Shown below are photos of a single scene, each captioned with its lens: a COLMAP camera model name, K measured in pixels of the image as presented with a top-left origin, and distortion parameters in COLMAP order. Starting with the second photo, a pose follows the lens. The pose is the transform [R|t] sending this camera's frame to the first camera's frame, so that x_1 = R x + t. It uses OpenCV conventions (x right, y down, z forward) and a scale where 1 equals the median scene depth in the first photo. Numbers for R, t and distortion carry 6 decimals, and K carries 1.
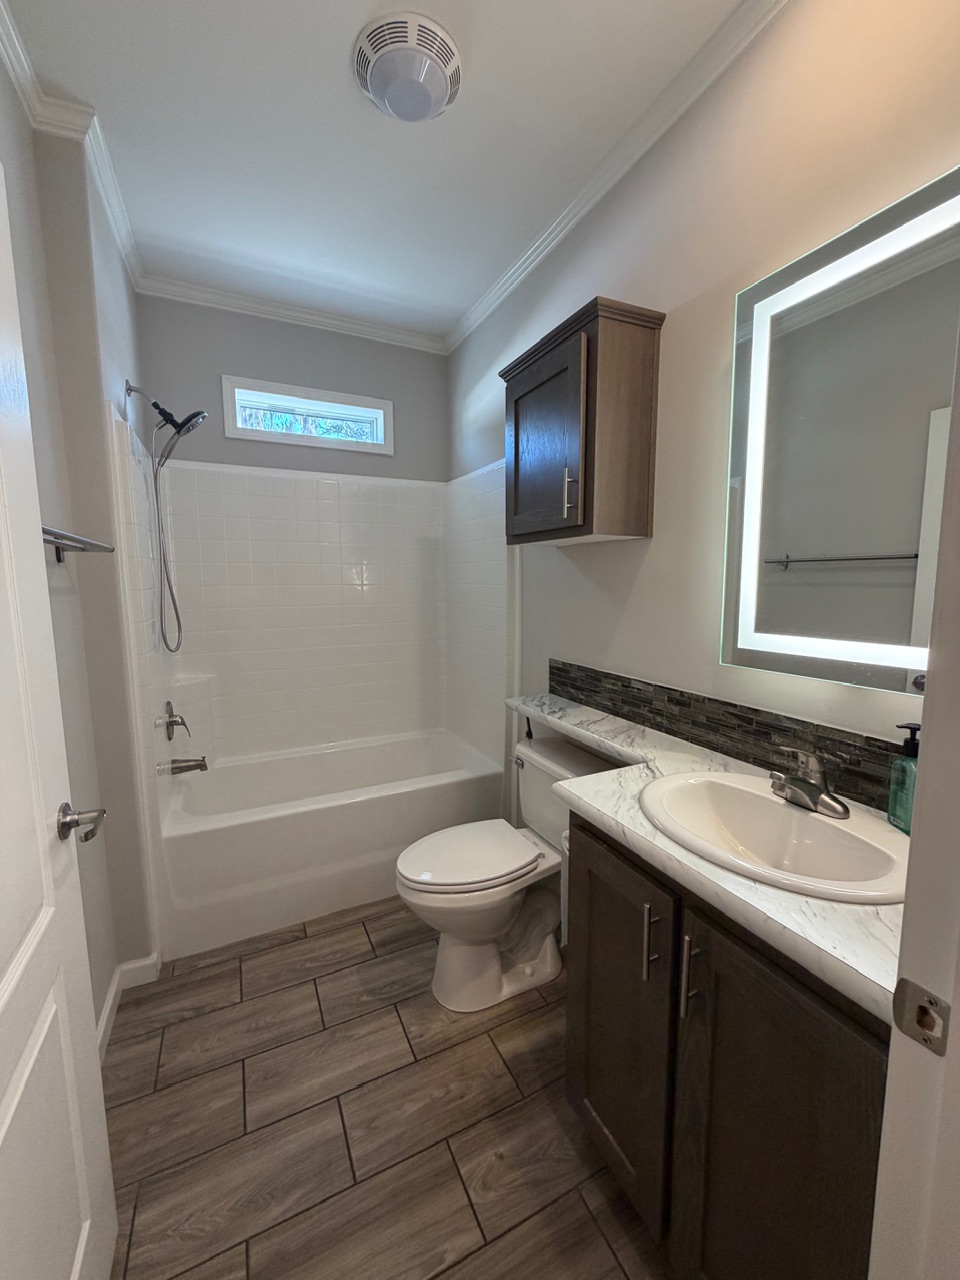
lens RADIAL K [[510.4, 0, 475.4], [0, 510.4, 642.6], [0, 0, 1]] dist [0.000684, -0.001241]
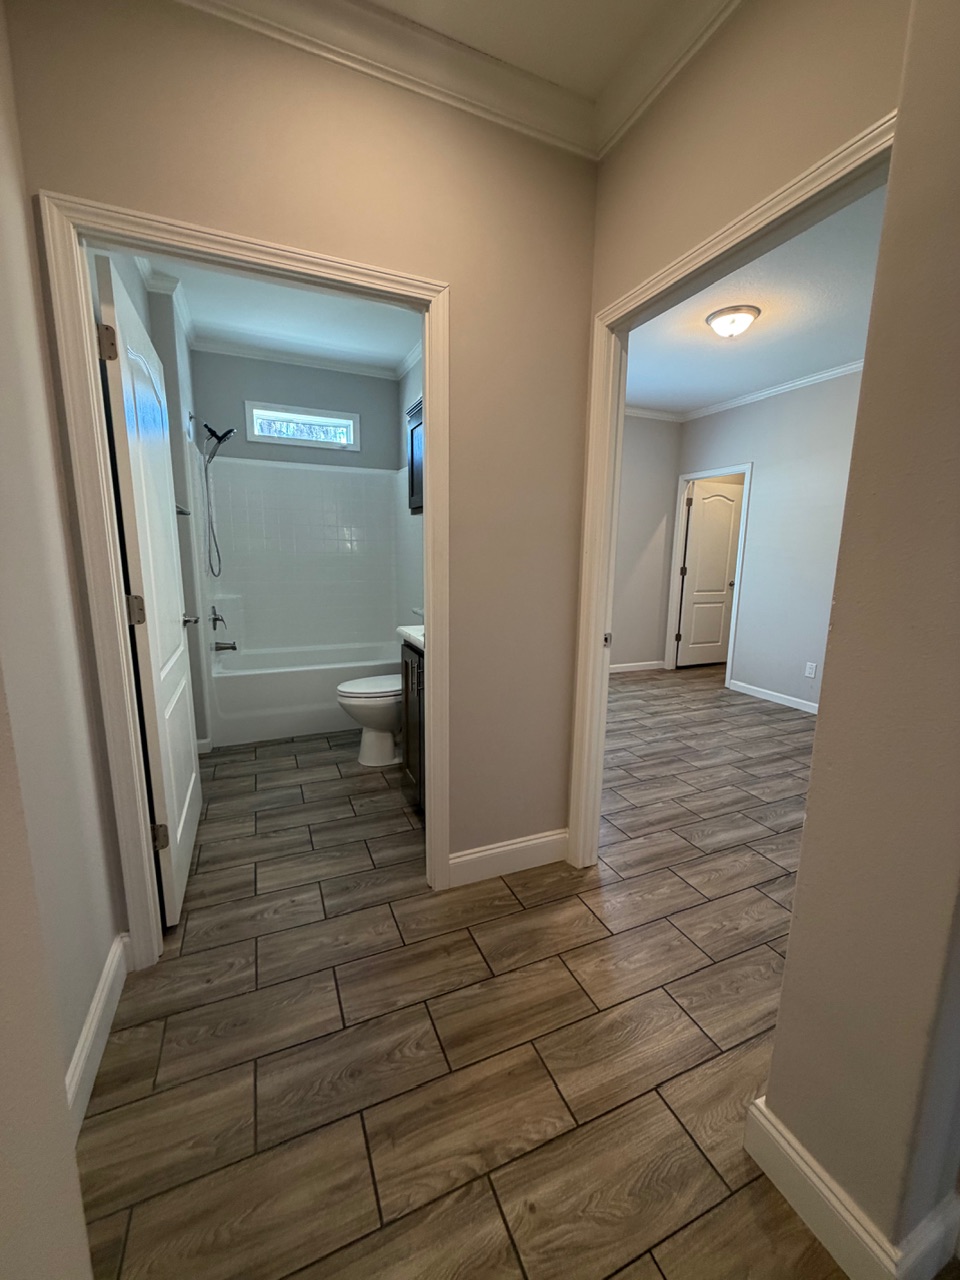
lens RADIAL K [[510.4, 0, 475.8], [0, 510.4, 640.6], [0, 0, 1]] dist [0.000684, -0.001241]
pose [[0.999047, 0.025272, -0.035578, 0.322780], [-0.023303, 0.998230, 0.054707, 0.119436], [0.036897, -0.053826, 0.997868, -0.652057]]
